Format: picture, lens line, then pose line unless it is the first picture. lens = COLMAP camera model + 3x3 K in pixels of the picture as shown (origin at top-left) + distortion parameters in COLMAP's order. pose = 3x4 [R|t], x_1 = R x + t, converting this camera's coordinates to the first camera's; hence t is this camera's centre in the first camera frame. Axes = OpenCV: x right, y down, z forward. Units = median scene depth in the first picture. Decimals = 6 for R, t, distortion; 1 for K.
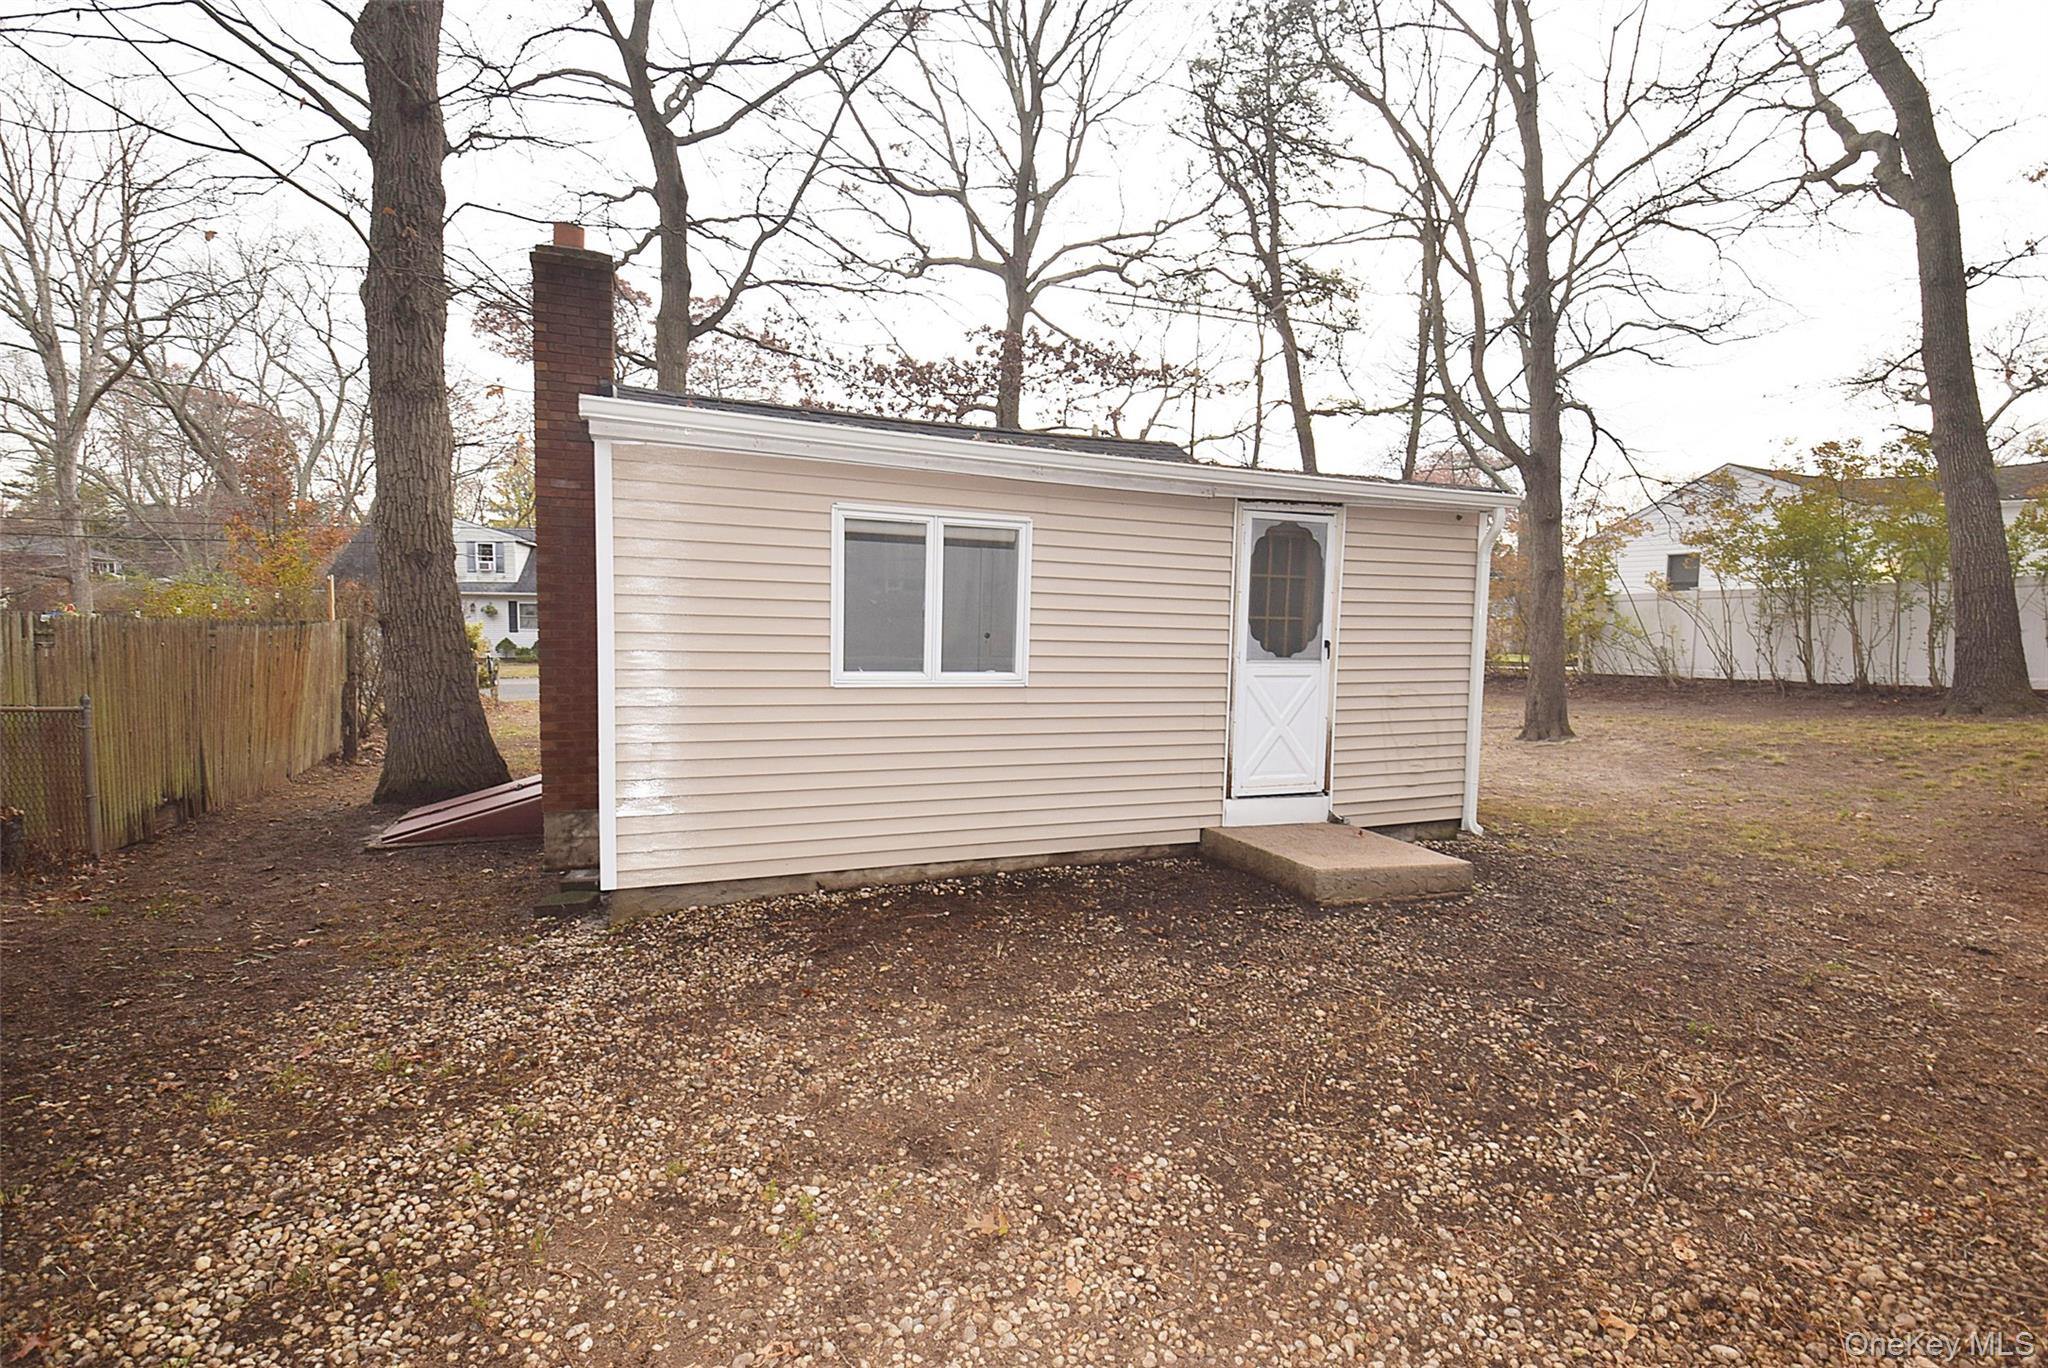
lens RADIAL K [[900.8, 0, 1024.7], [0, 900.8, 695.6], [0, 0, 1]] dist [0.010804, -0.023017]
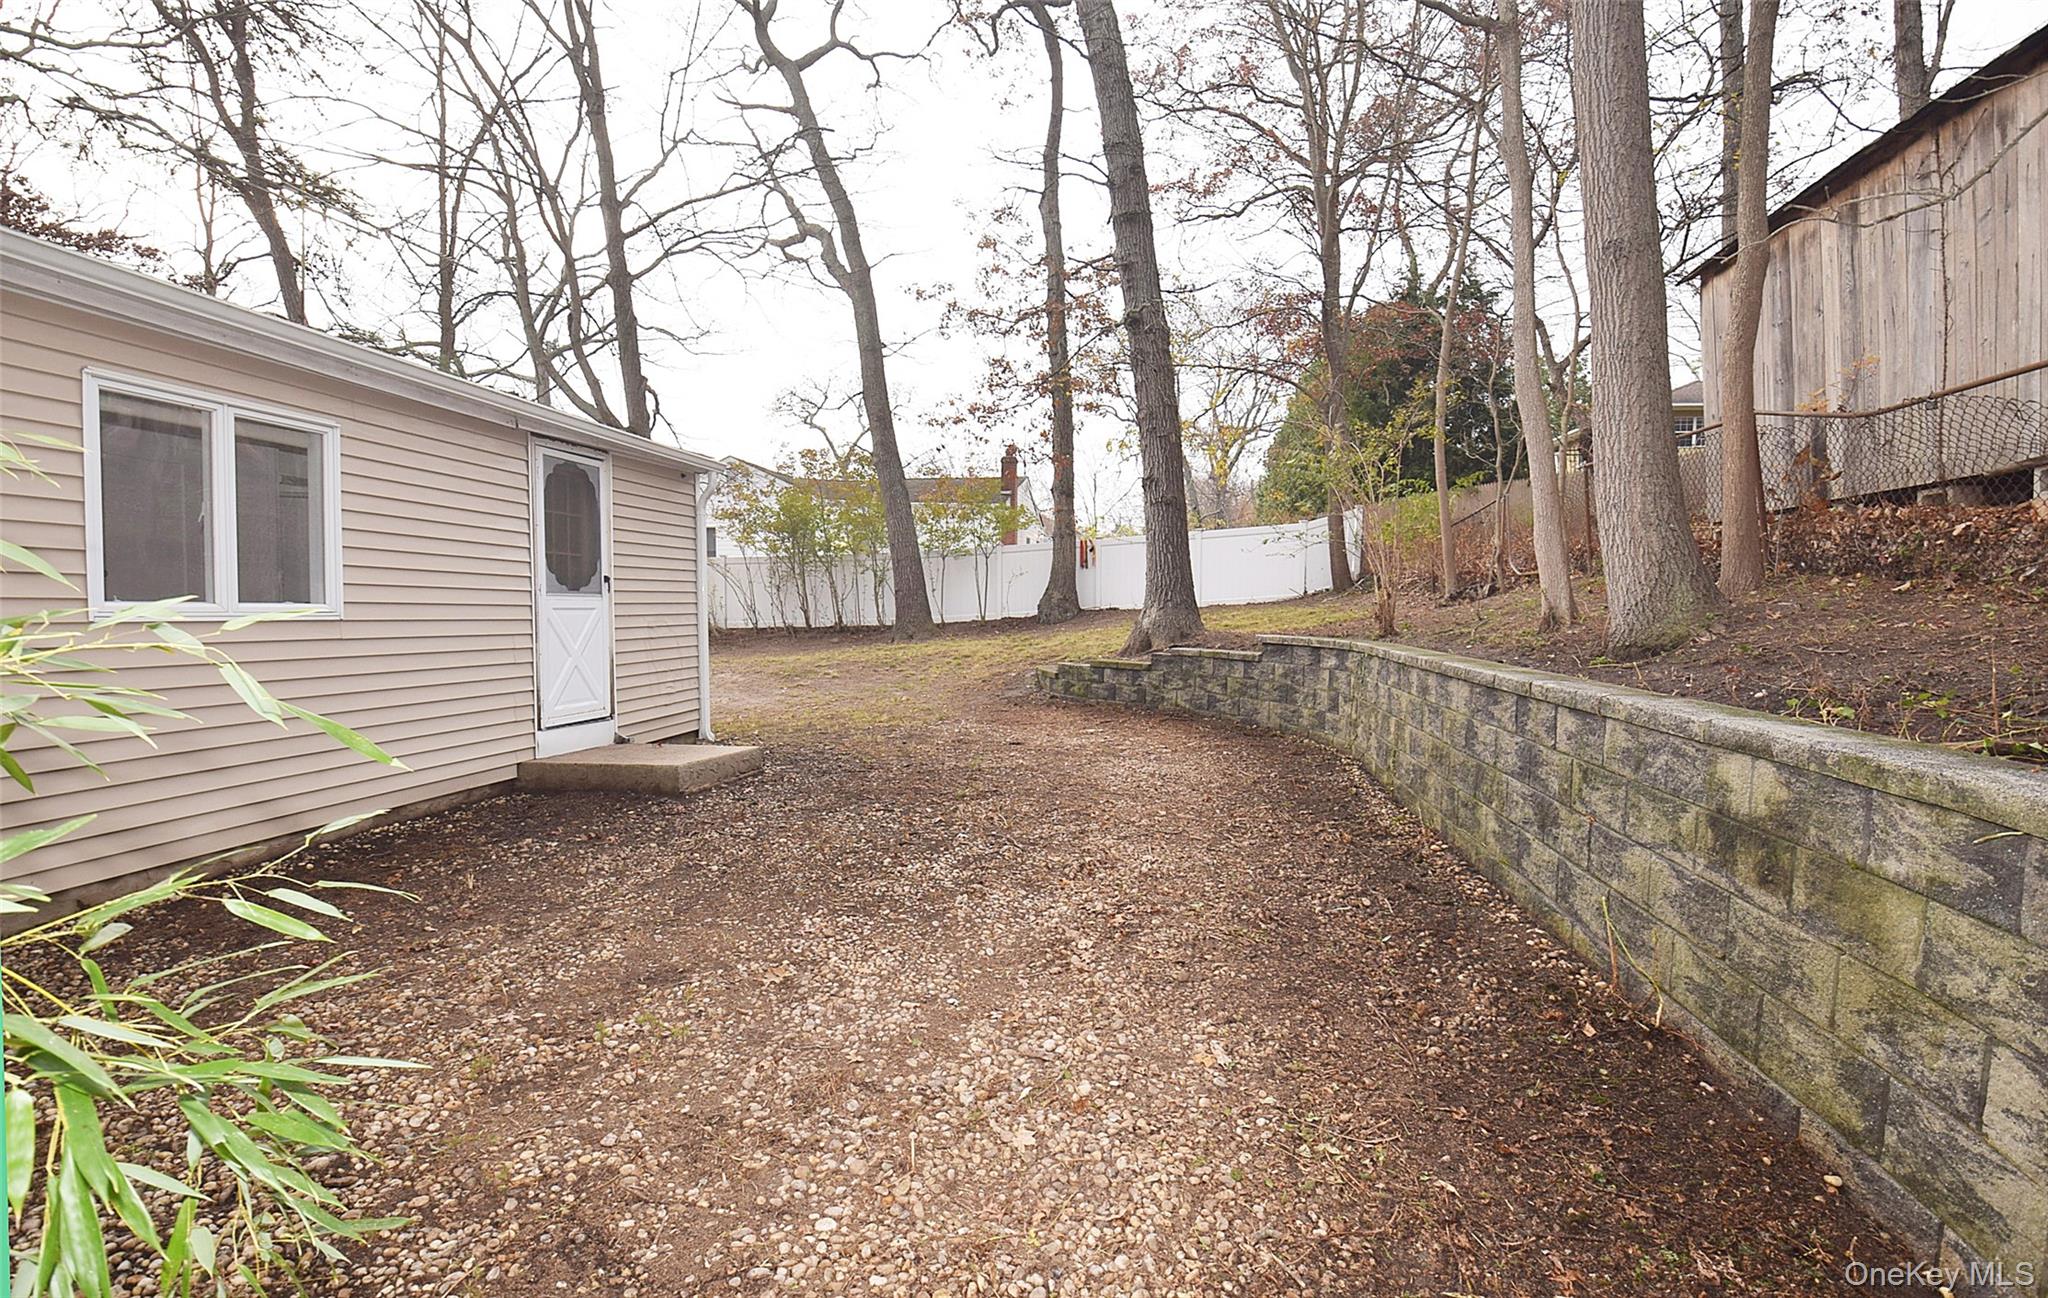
lens RADIAL K [[932.6, 0, 1032.5], [0, 932.6, 691.8], [0, 0, 1]] dist [-0.000131, -0.025100]
pose [[0.499058, -0.089431, 0.861942, -0.380932], [0.072061, 0.995498, 0.061565, 0.044734], [-0.863567, 0.031388, 0.503255, -0.008183]]
